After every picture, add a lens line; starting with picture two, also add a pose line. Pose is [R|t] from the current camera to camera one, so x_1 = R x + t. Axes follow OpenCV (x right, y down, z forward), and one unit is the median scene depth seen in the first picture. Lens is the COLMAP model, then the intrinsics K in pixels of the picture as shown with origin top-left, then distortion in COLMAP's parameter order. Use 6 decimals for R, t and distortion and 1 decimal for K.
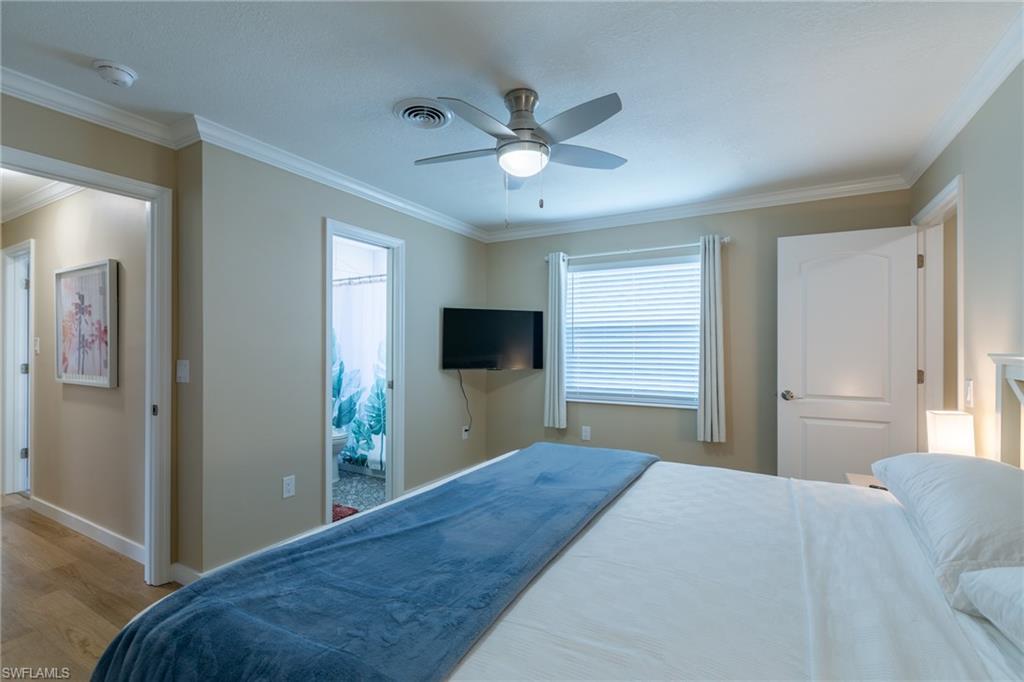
lens RADIAL K [[456.5, 0, 511.7], [0, 456.5, 343.0], [0, 0, 1]] dist [0.003619, -0.001929]
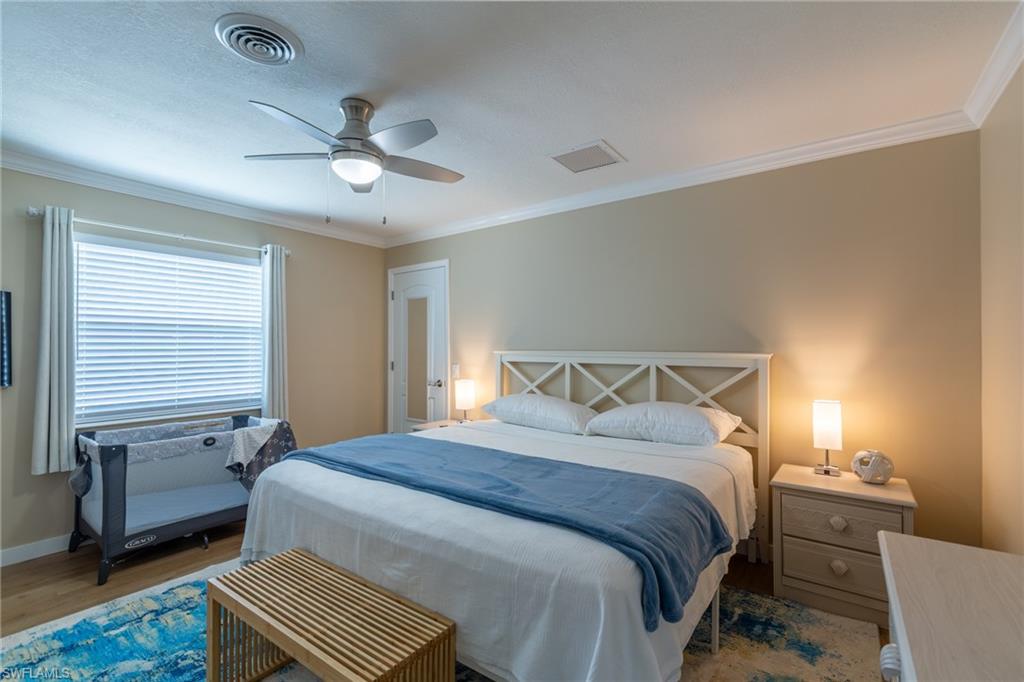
lens RADIAL K [[456.5, 0, 511.8], [0, 456.5, 339.3], [0, 0, 1]] dist [0.003619, -0.001929]
pose [[0.108425, 0.012174, 0.994030, -0.548009], [0.000000, 0.999925, -0.012247, 0.000933], [-0.994105, 0.001328, 0.108417, 0.313901]]
